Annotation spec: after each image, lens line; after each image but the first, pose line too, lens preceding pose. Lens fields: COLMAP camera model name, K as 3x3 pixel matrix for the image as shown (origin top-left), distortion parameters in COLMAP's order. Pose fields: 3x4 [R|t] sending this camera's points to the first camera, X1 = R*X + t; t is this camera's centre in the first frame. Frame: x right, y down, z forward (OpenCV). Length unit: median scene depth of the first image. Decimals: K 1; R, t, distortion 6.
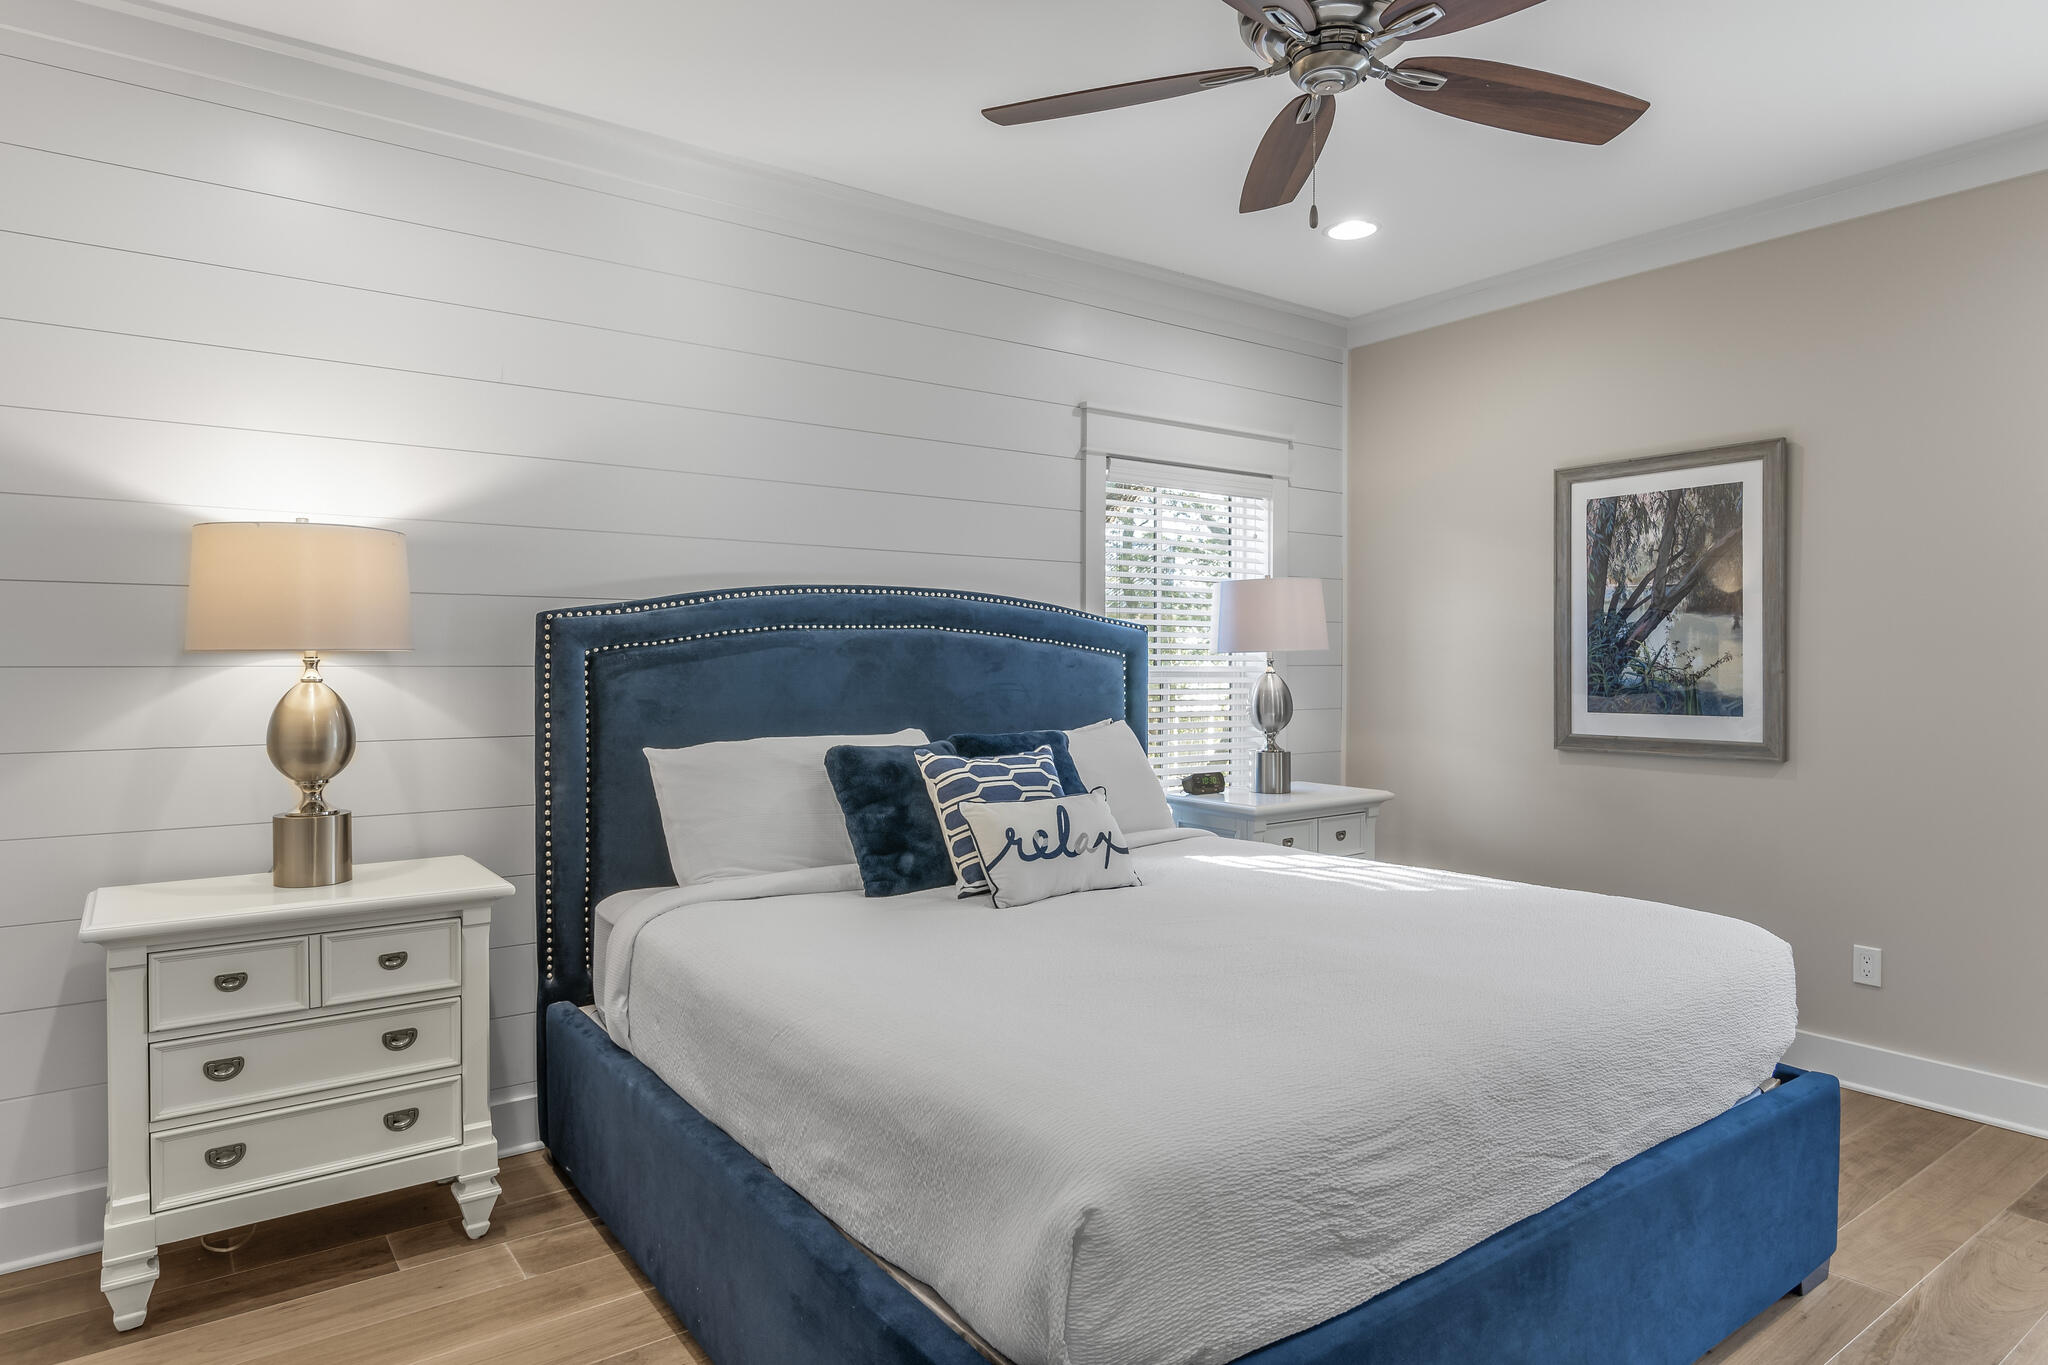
lens RADIAL K [[1206.9, 0, 1016.1], [0, 1206.9, 673.5], [0, 0, 1]] dist [-0.006582, -0.006496]
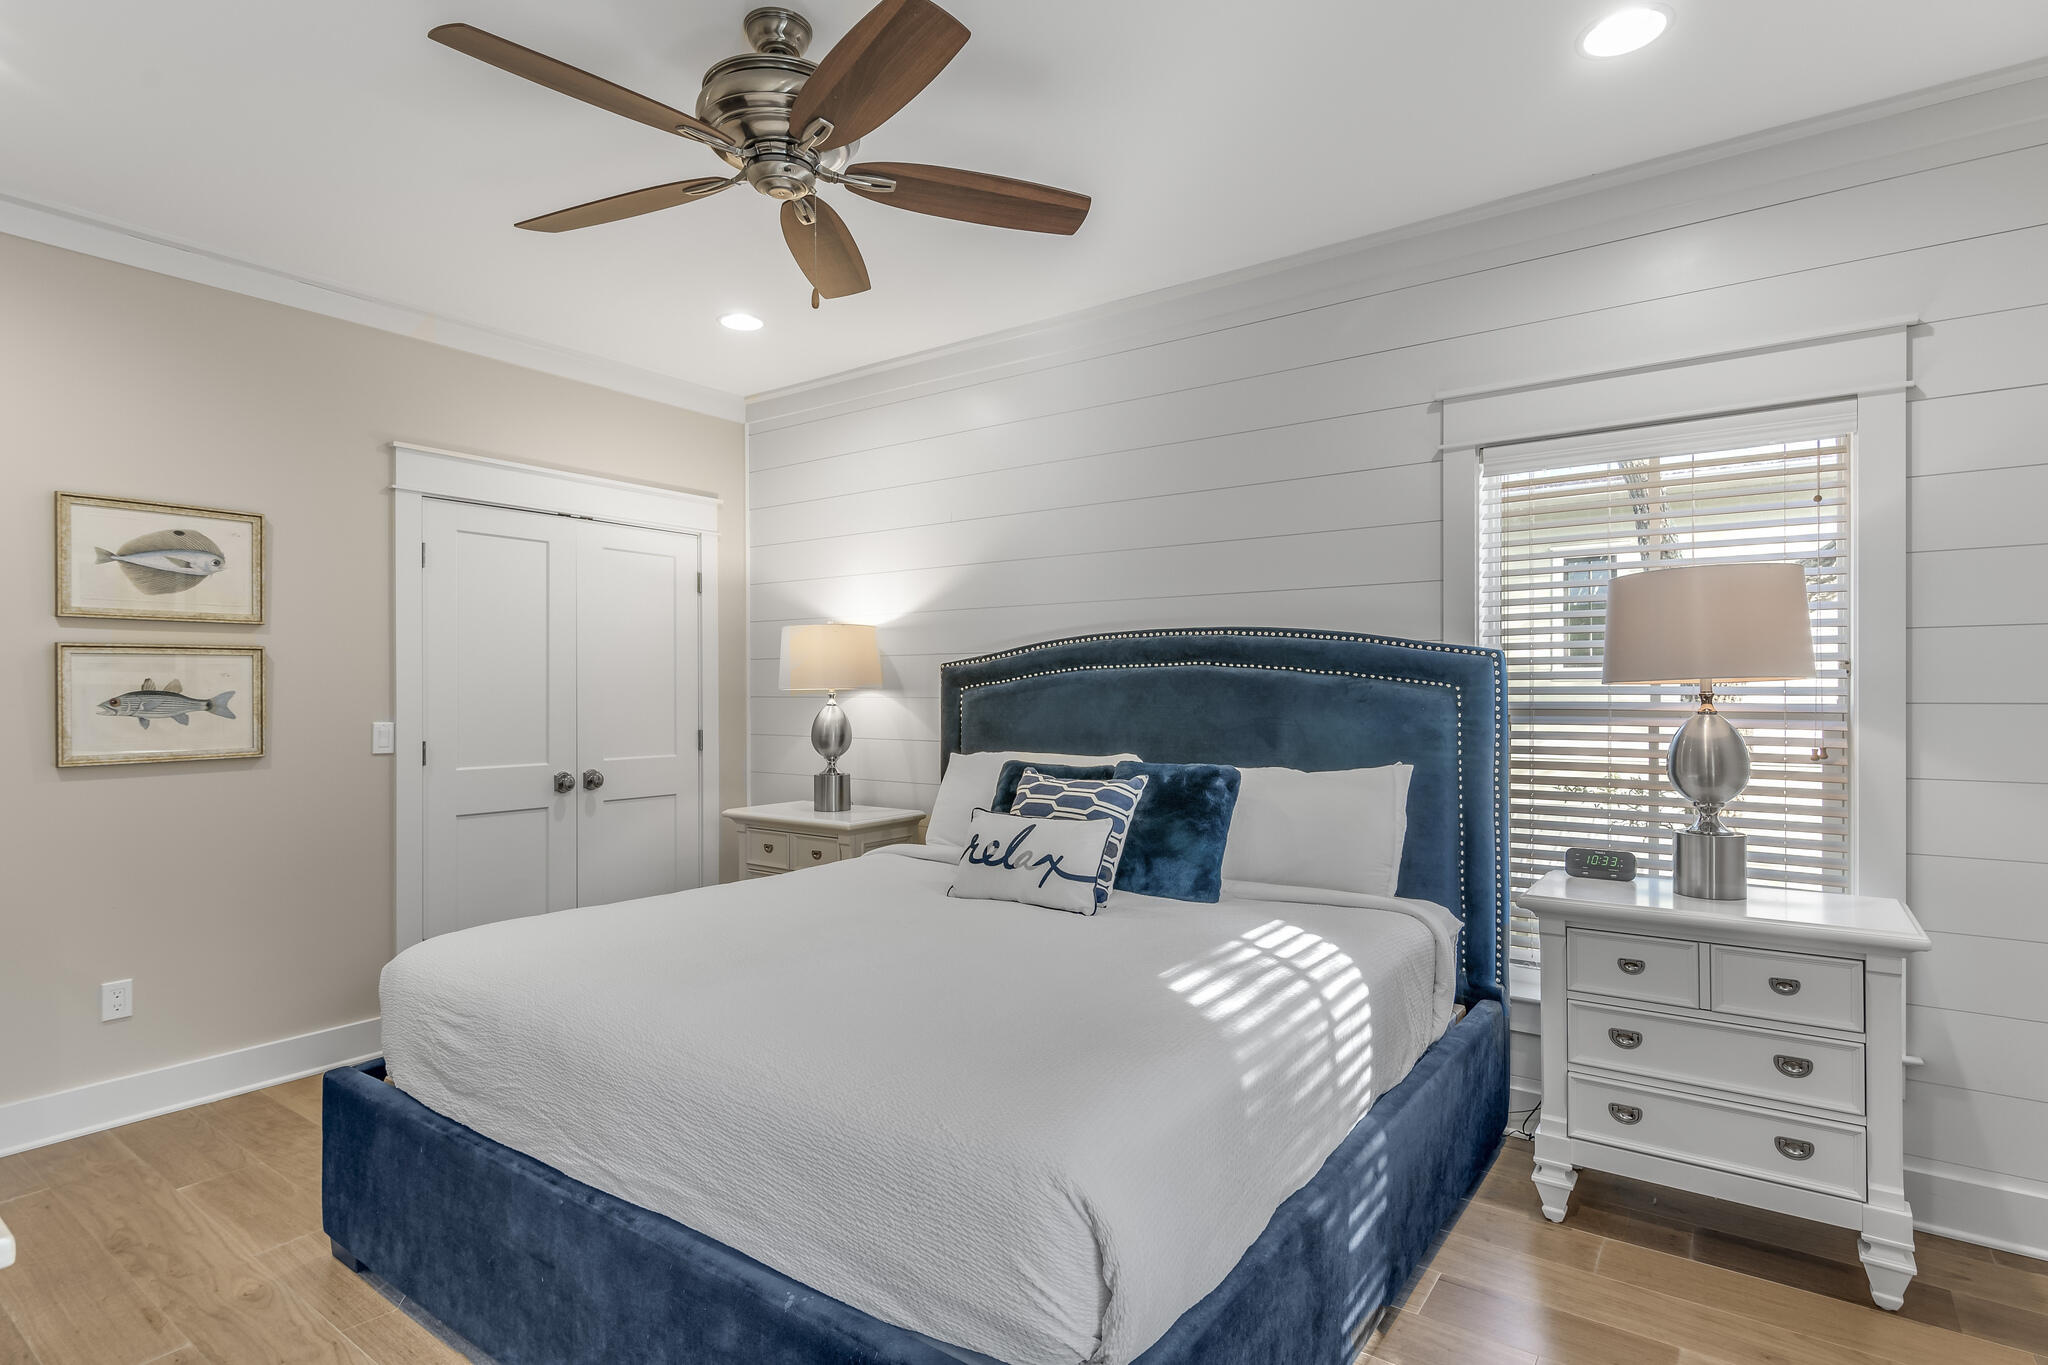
lens RADIAL K [[1038.3, 0, 1006.2], [0, 1038.3, 684.5], [0, 0, 1]] dist [0.003941, 0.000495]
pose [[0.302969, -0.007937, -0.952967, 0.656176], [-0.011687, 0.999859, -0.012043, -0.005394], [0.952929, 0.014786, 0.302833, 0.474770]]
